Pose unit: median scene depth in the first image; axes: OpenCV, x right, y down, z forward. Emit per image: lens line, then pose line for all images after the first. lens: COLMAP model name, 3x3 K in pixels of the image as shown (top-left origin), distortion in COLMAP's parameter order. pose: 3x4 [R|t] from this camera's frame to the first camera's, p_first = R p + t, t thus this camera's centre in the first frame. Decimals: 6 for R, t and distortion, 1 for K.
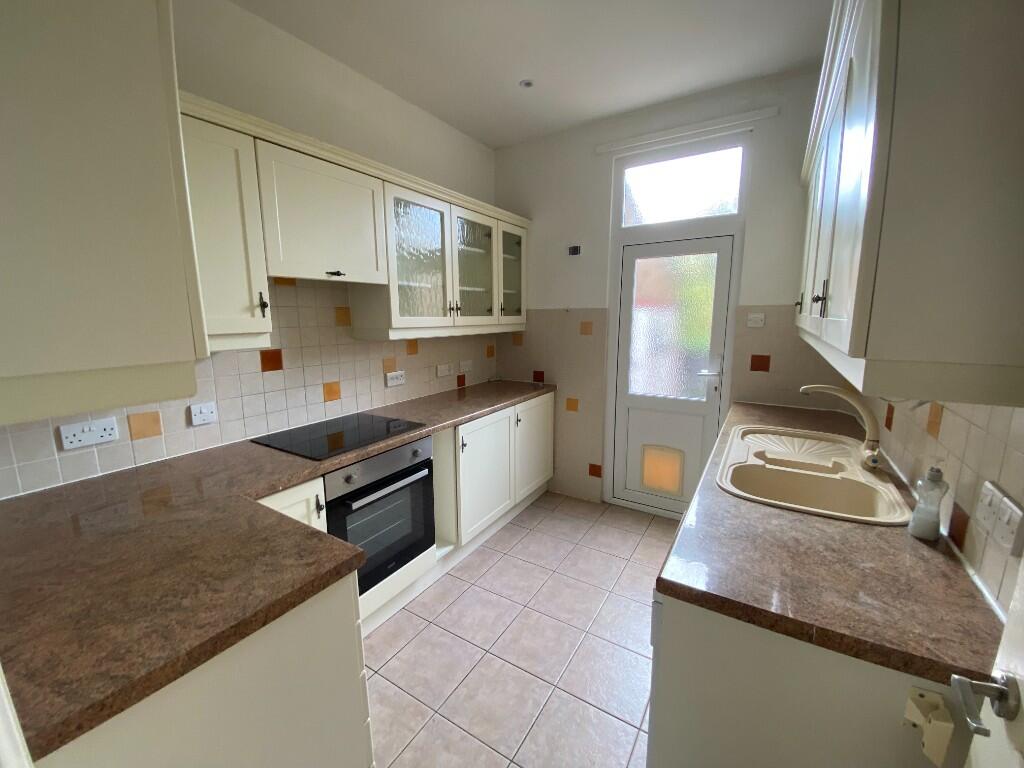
lens RADIAL K [[418.6, 0, 507.2], [0, 418.6, 382.8], [0, 0, 1]] dist [0.017412, -0.017330]
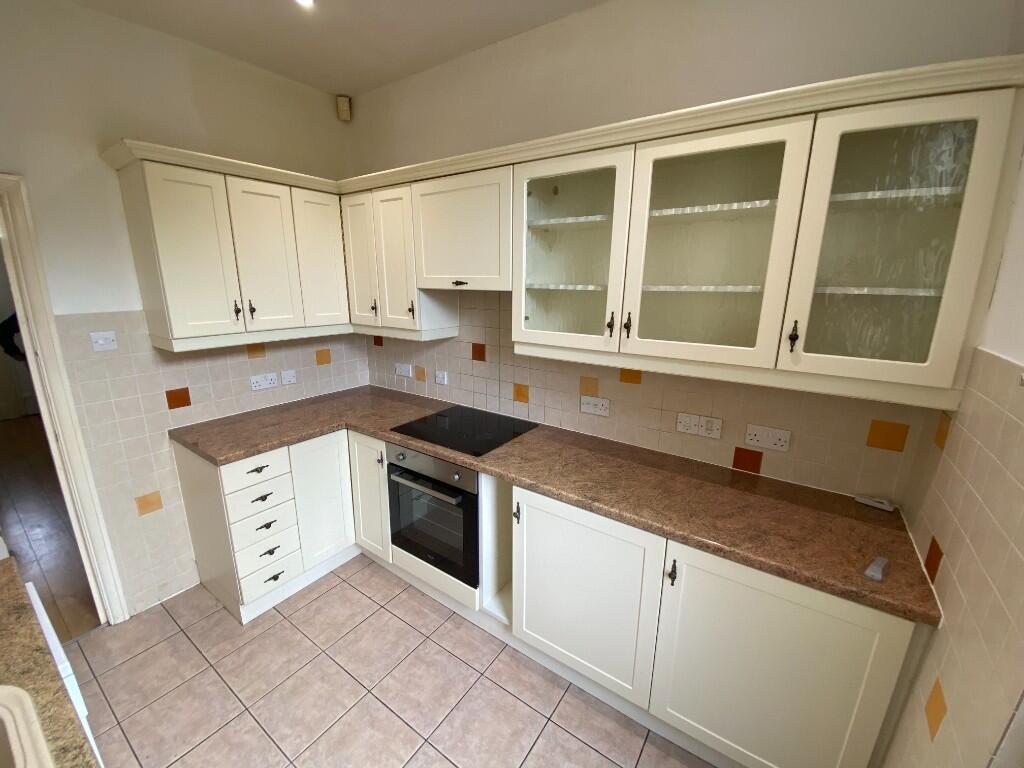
lens RADIAL K [[418.6, 0, 507.2], [0, 418.6, 382.8], [0, 0, 1]] dist [0.017412, -0.017330]
pose [[-0.057380, 0.247167, -0.967273, 0.554794], [-0.164740, 0.953243, 0.253354, -0.253851], [0.984667, 0.173885, -0.013979, 0.972921]]
